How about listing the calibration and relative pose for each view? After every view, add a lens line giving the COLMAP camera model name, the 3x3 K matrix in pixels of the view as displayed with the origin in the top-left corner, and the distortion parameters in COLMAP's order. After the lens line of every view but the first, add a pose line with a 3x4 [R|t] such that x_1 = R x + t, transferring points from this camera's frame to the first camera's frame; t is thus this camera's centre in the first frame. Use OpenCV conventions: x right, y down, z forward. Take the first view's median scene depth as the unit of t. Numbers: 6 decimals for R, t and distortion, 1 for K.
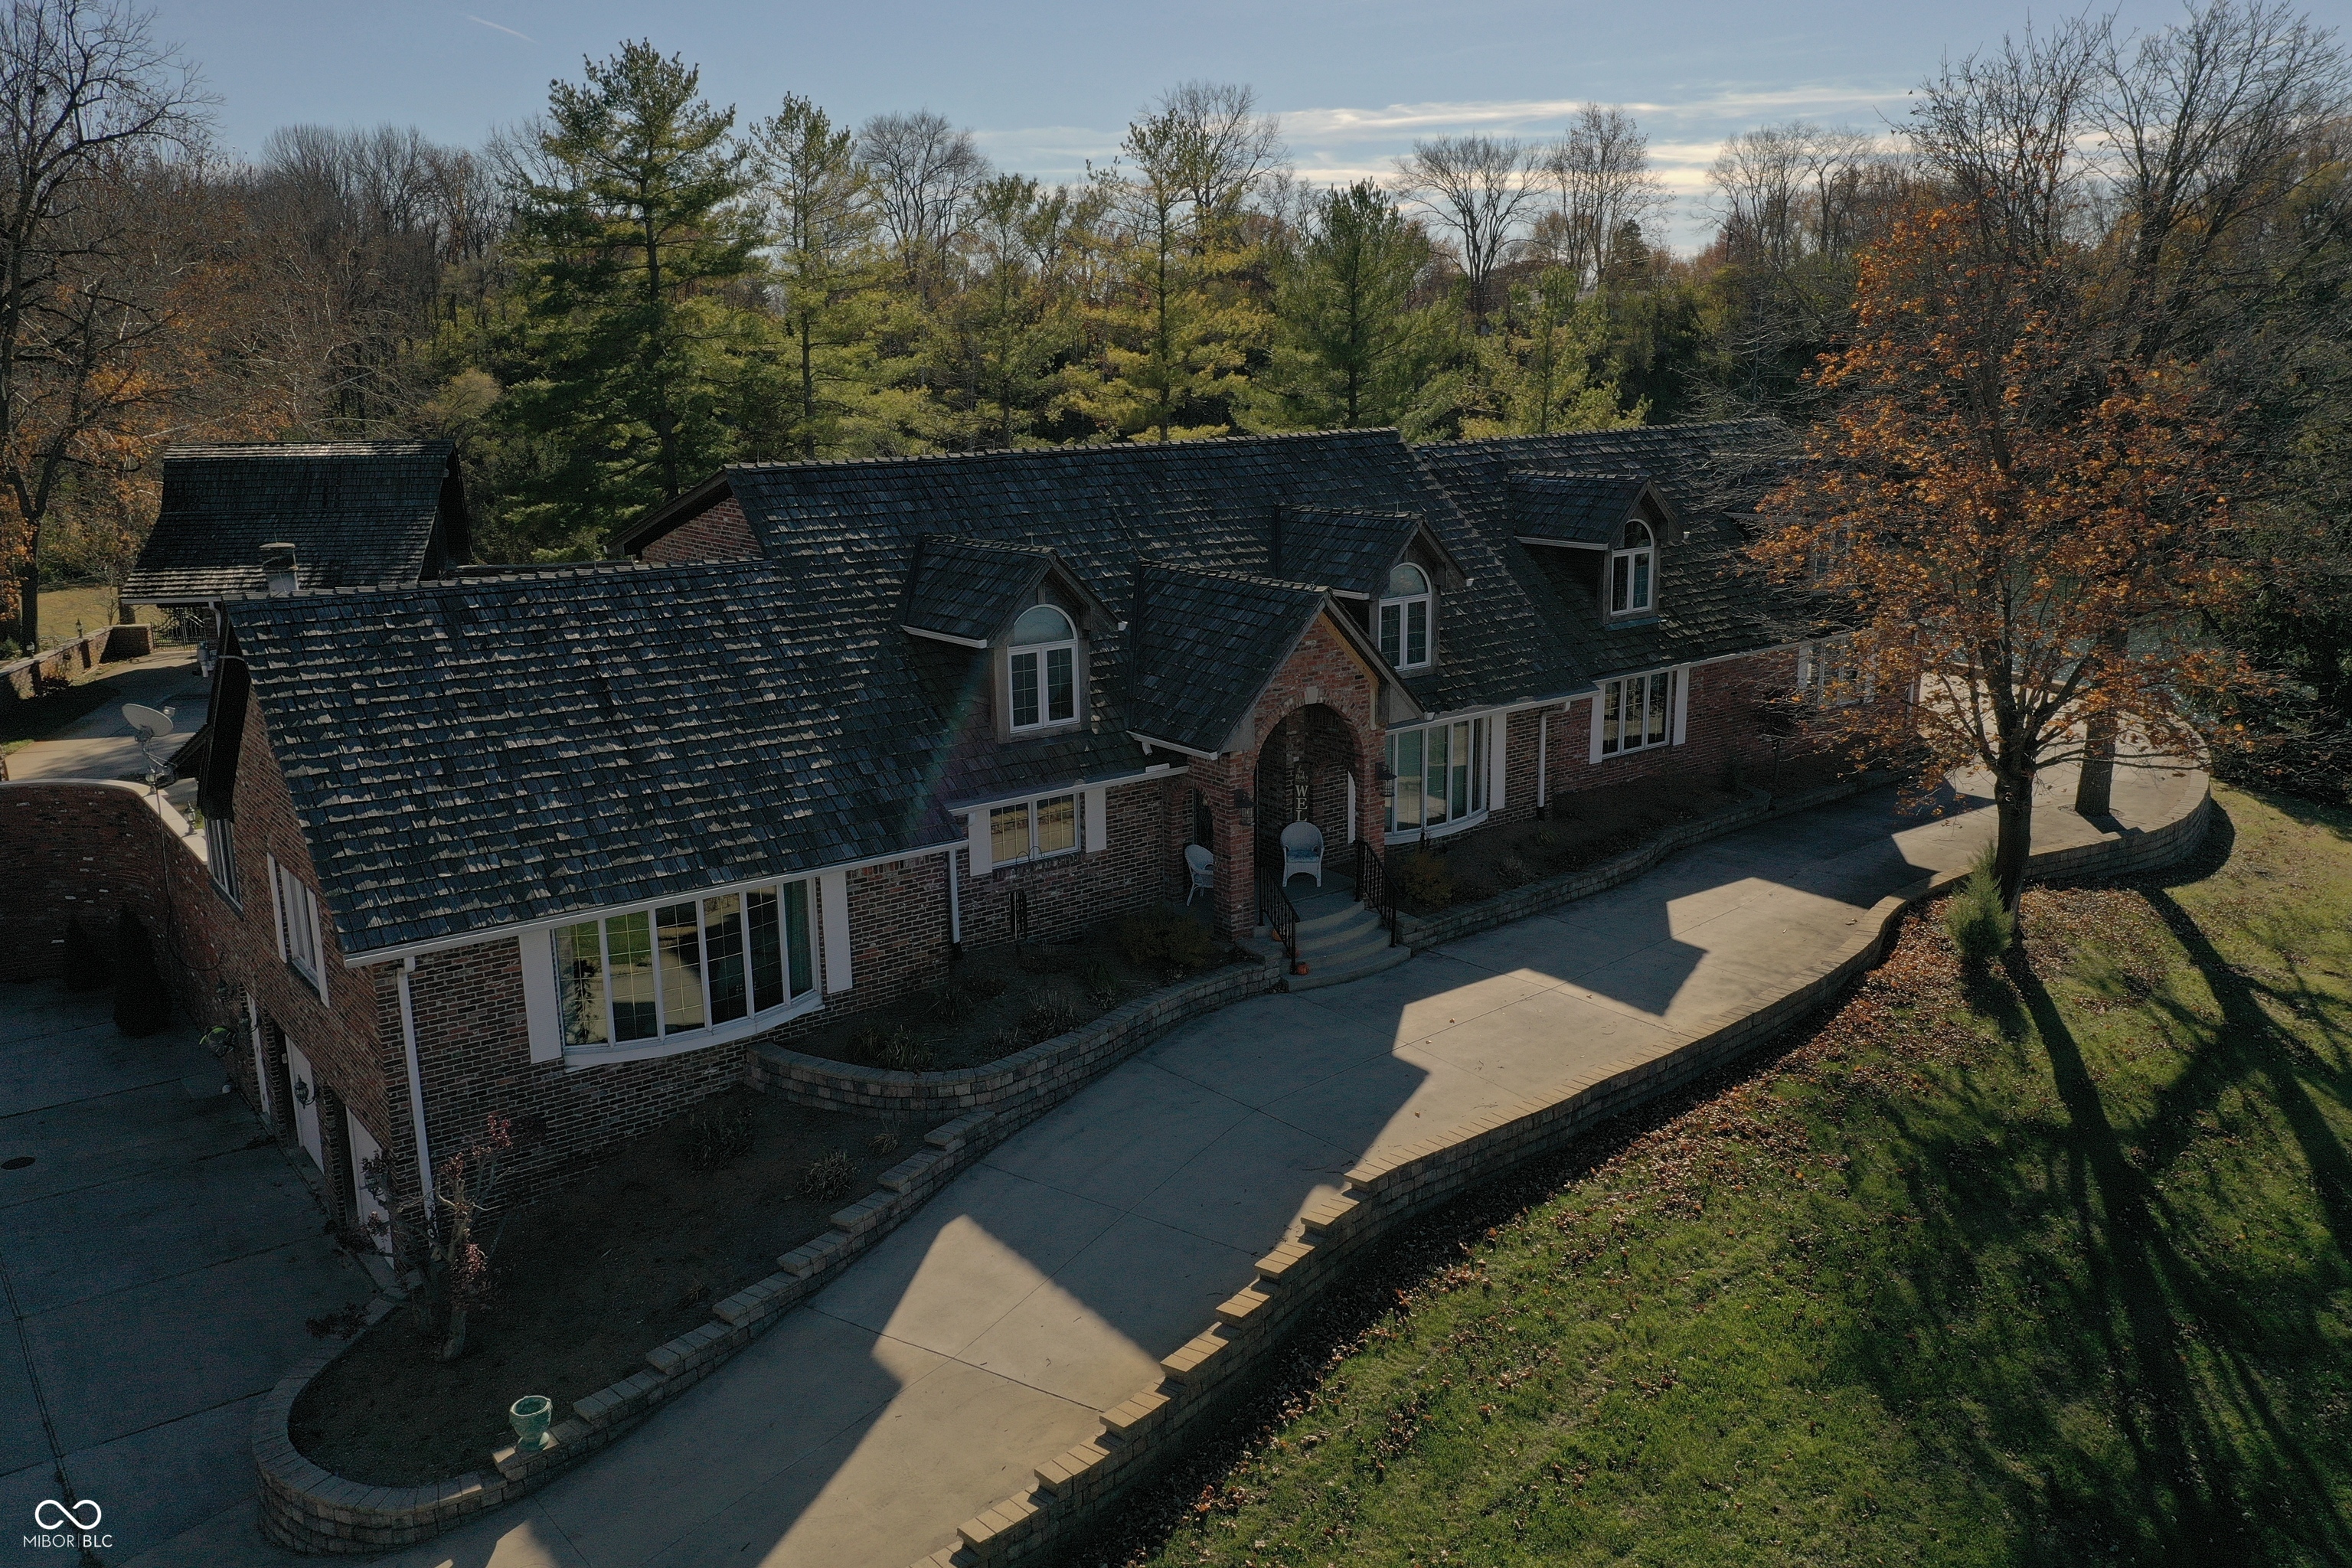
lens RADIAL K [[1810.3, 0, 1176.0], [0, 1810.3, 784.0], [0, 0, 1]] dist [-0.033704, 0.000934]
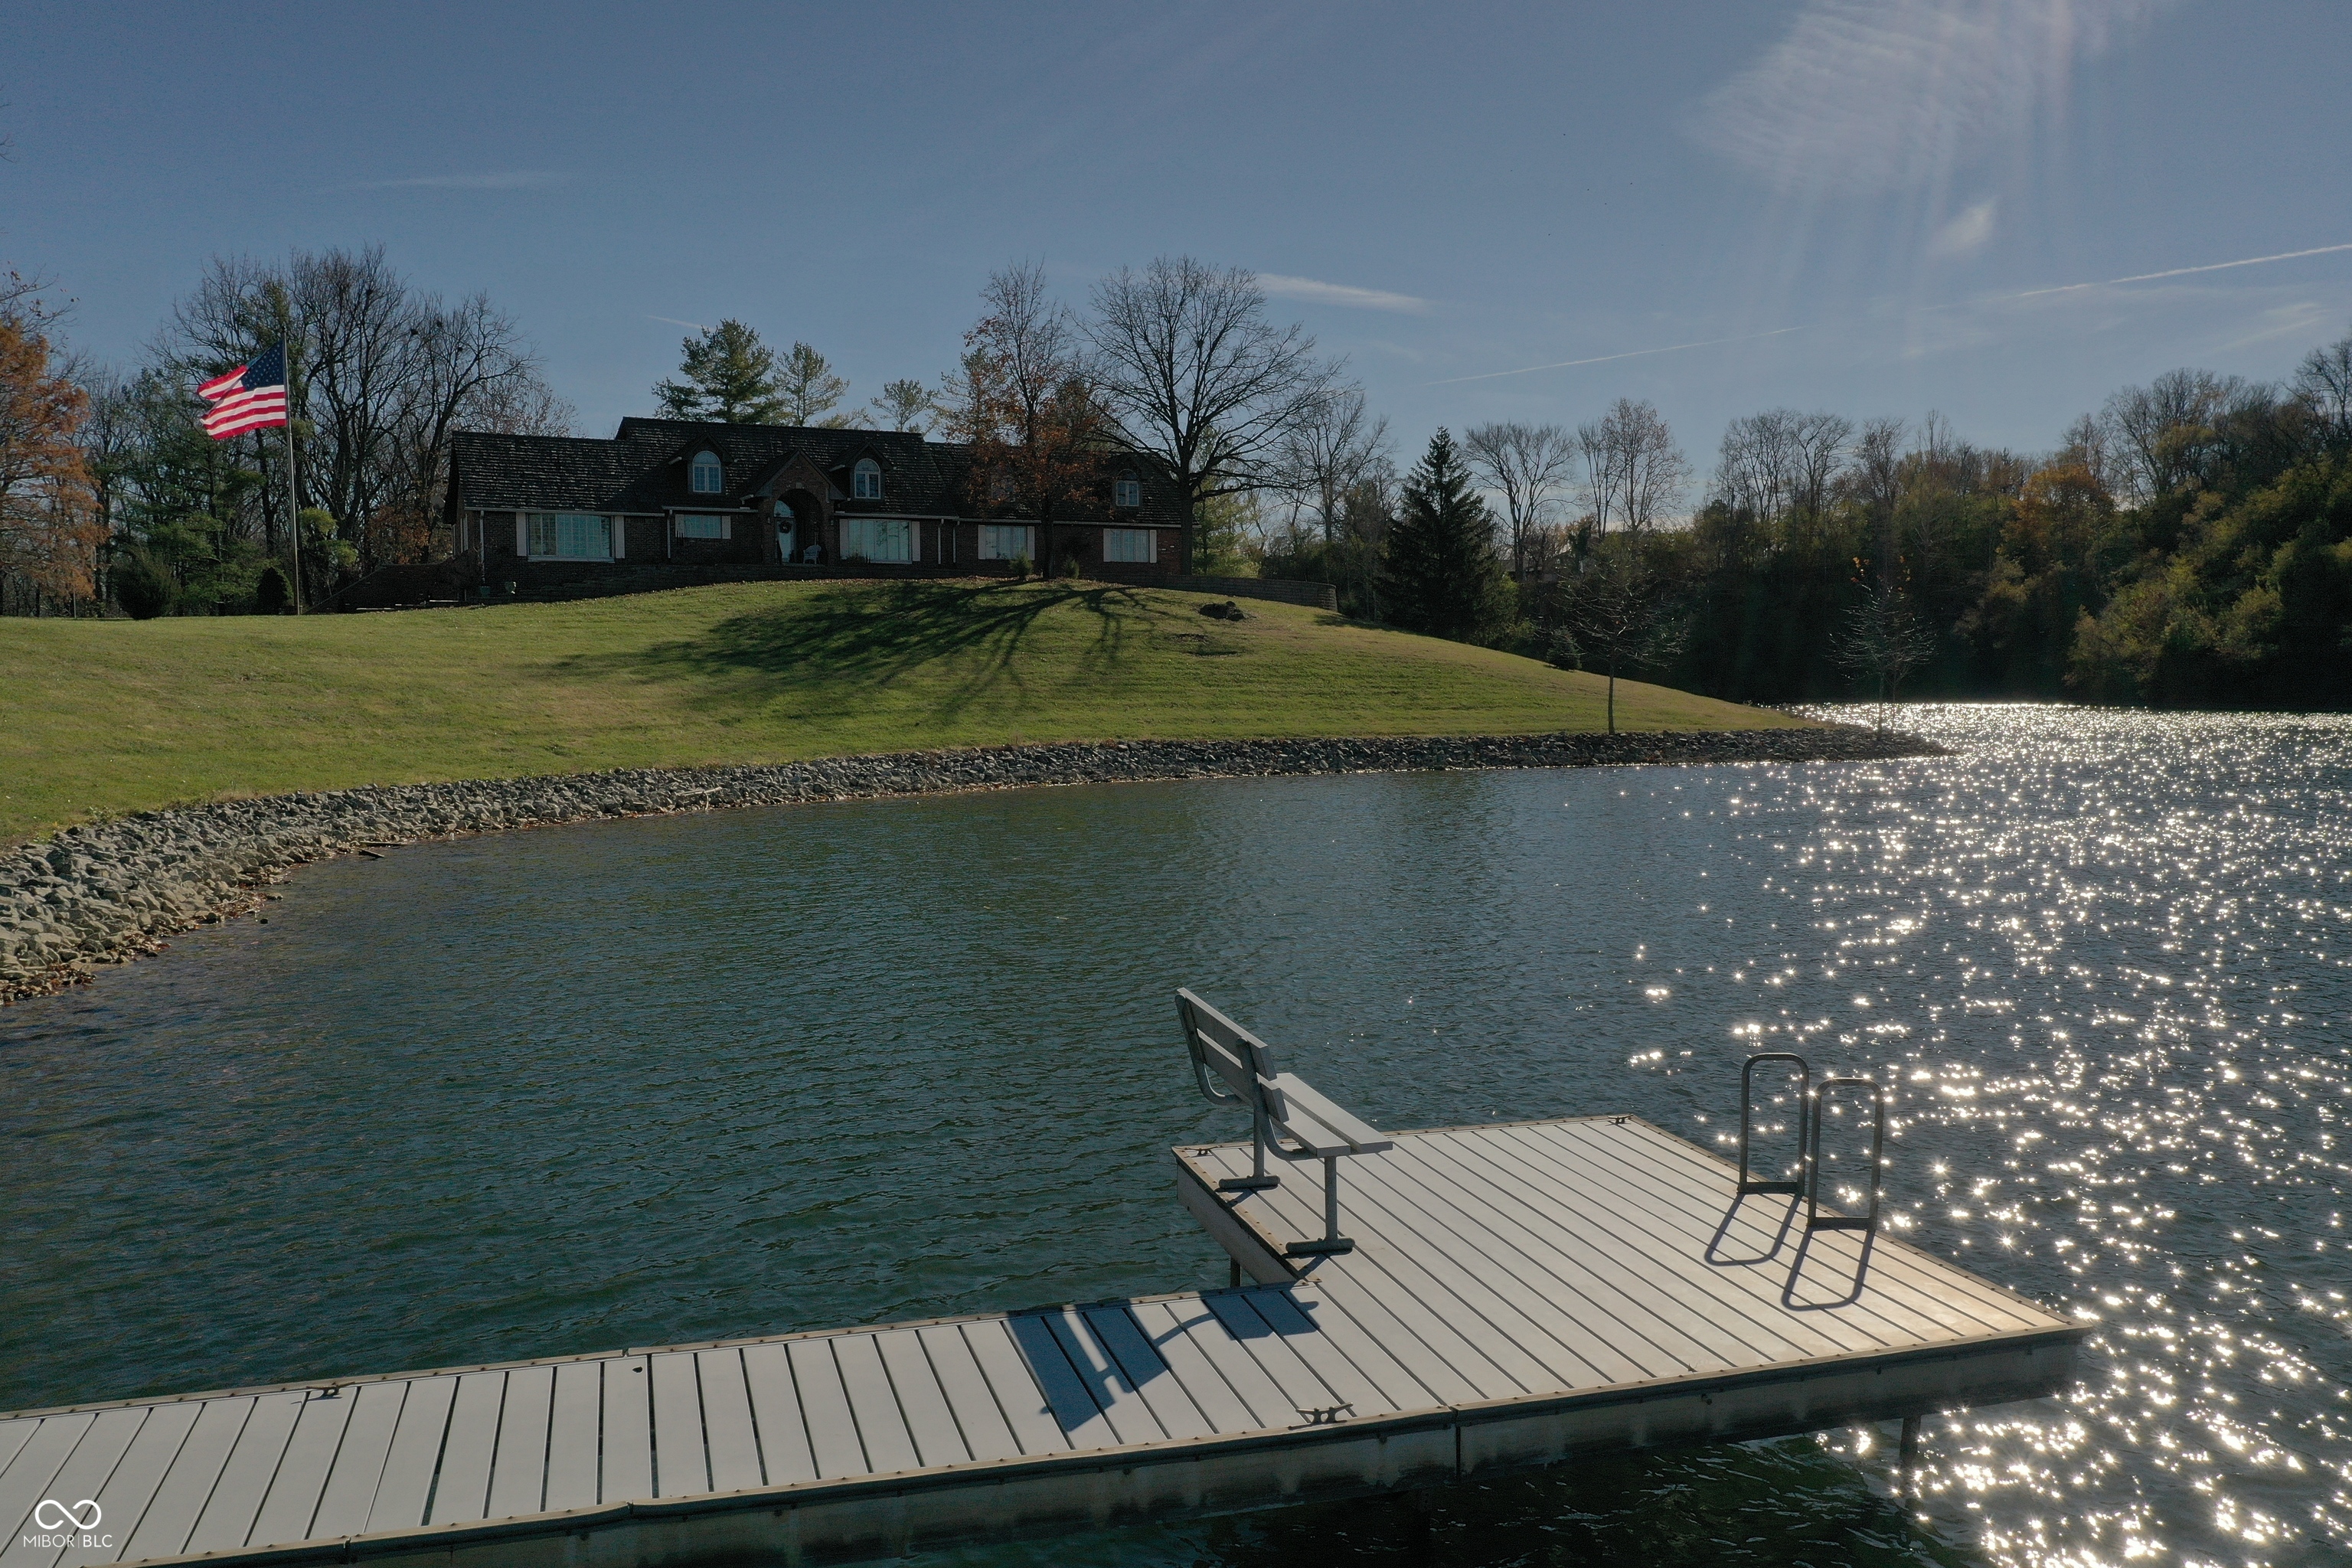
lens RADIAL K [[1860.4, 0, 1176.0], [0, 1860.4, 784.0], [0, 0, 1]] dist [0.008566, 0.004763]
pose [[0.975856, 0.014156, -0.217956, 1.152820], [-0.056409, 0.980378, -0.188886, 0.828642], [0.211005, 0.196620, 0.957506, -1.432494]]
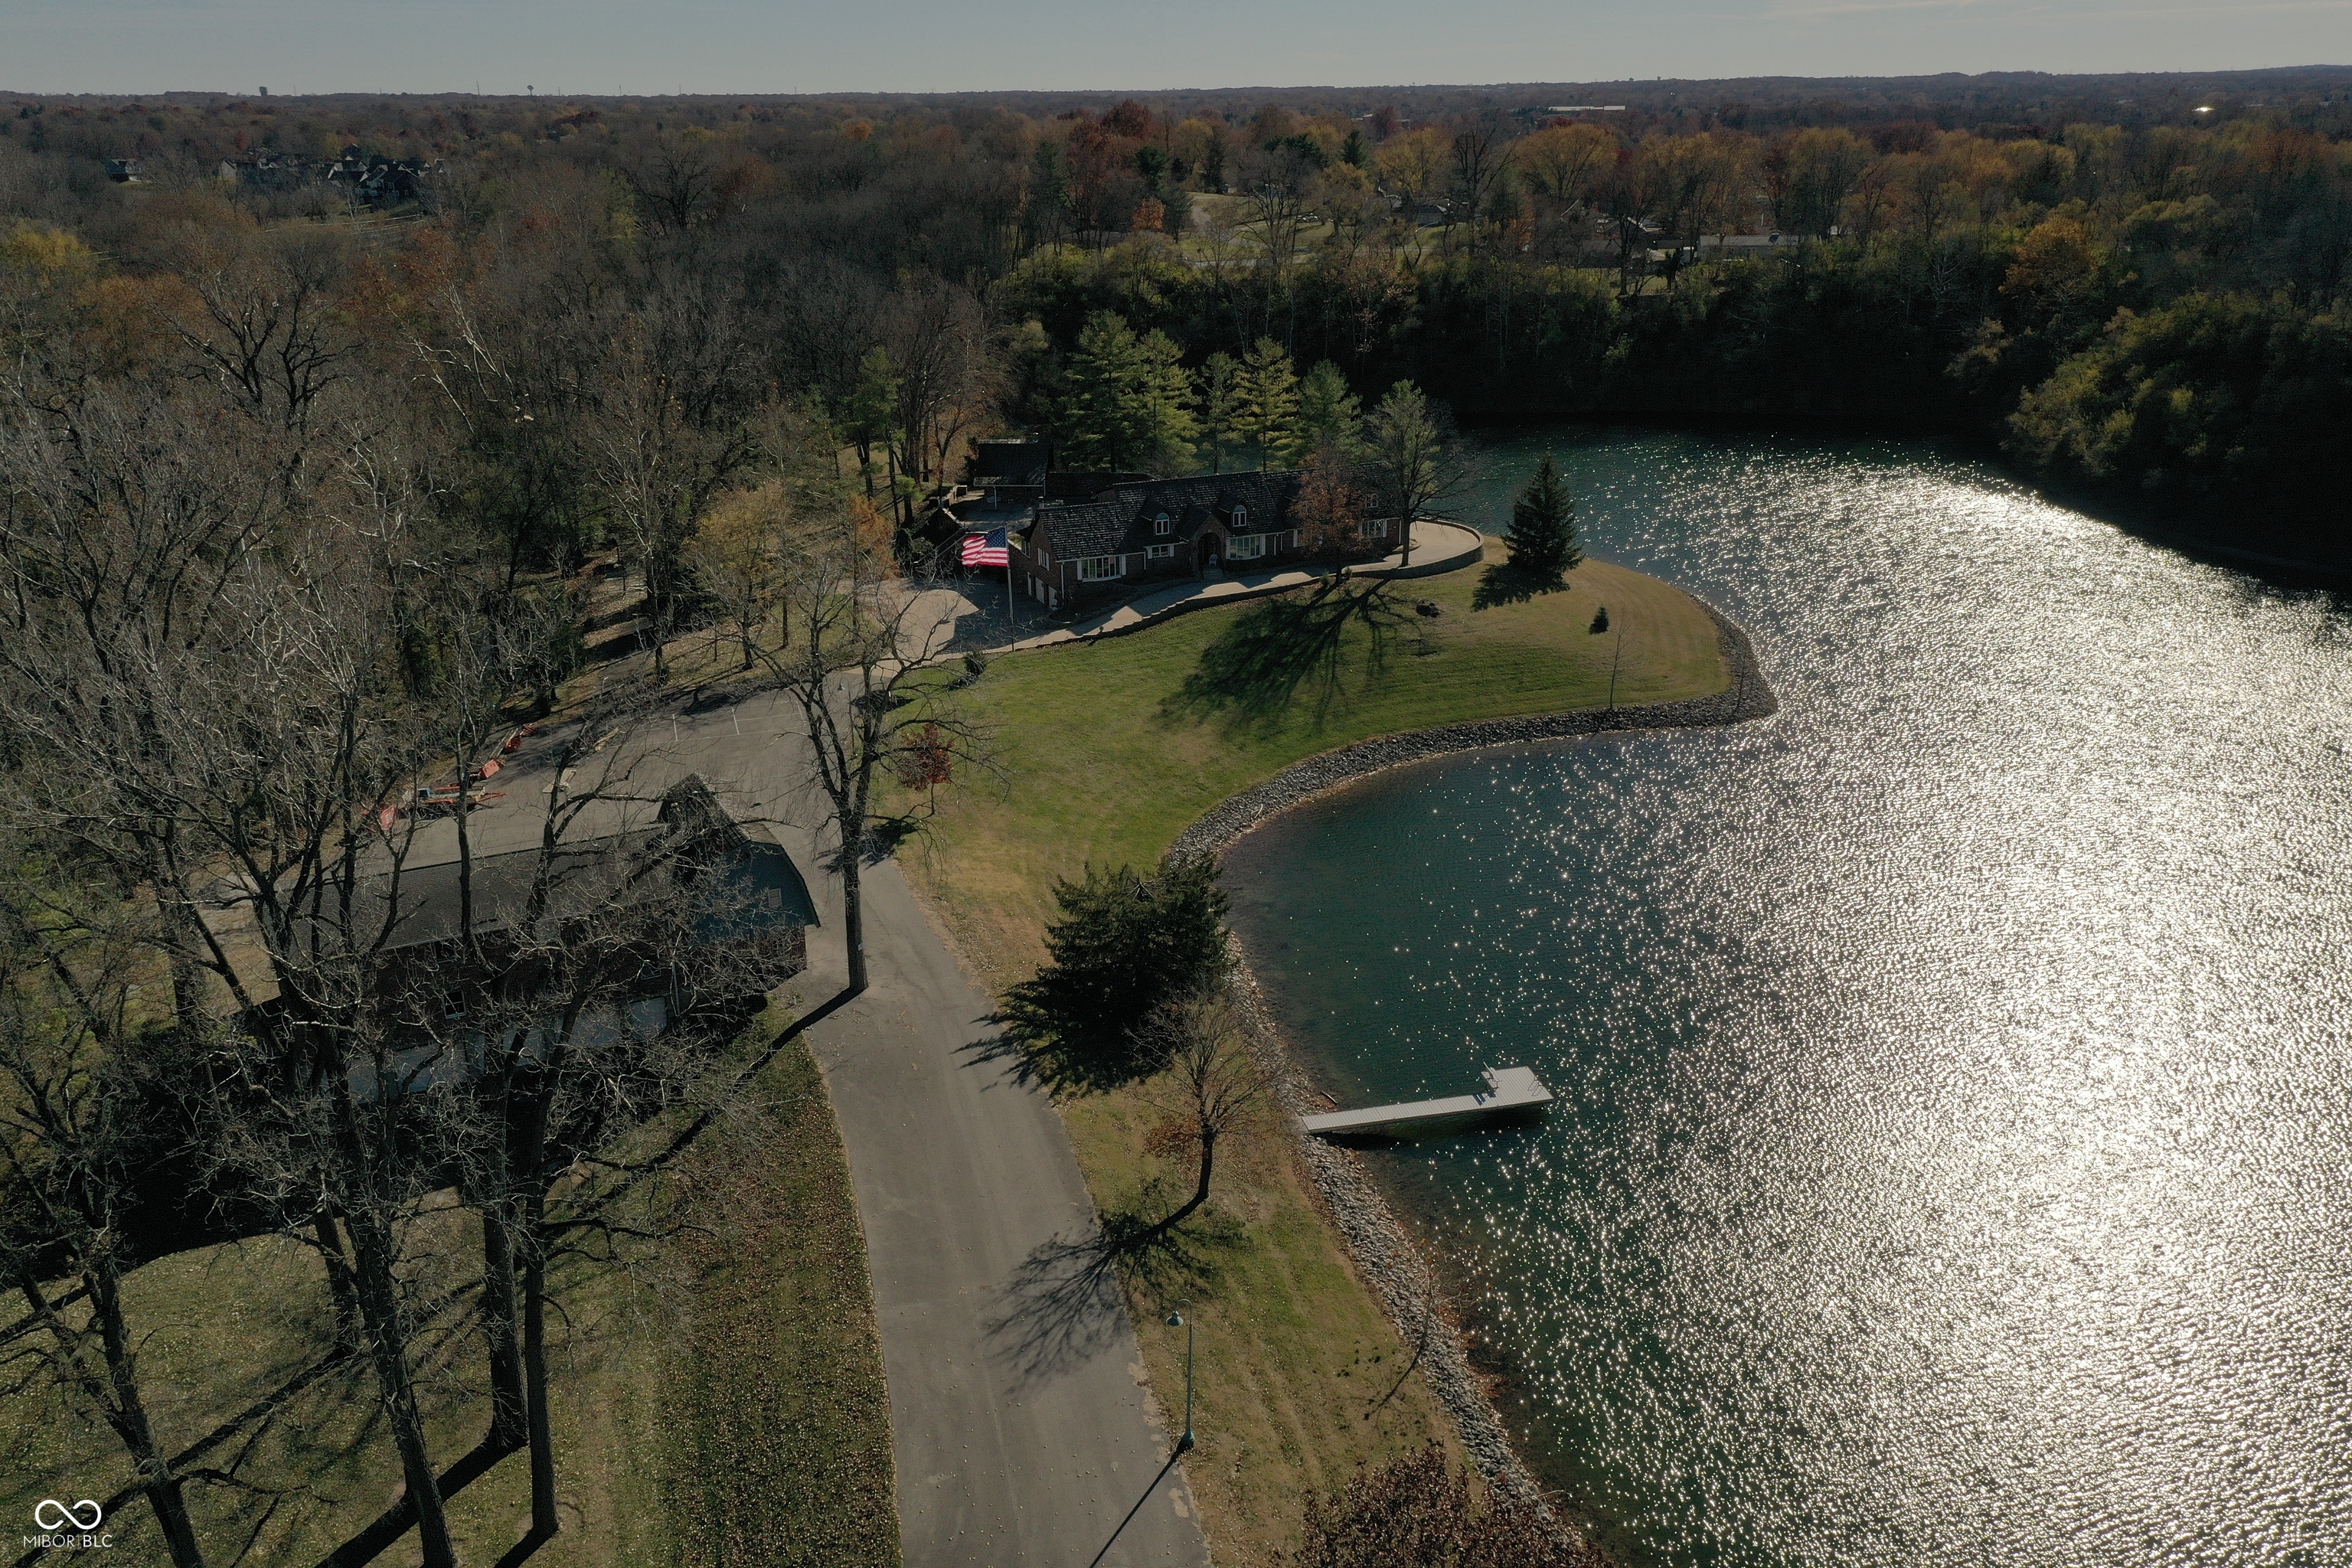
lens RADIAL K [[1886.5, 0, 1176.0], [0, 1886.5, 784.0], [0, 0, 1]] dist [0.008824, 0.007112]
pose [[0.962707, 0.092472, -0.254253, 1.345820], [-0.064414, 0.991092, 0.116565, 0.045423], [0.262767, -0.095840, 0.960087, -4.144164]]
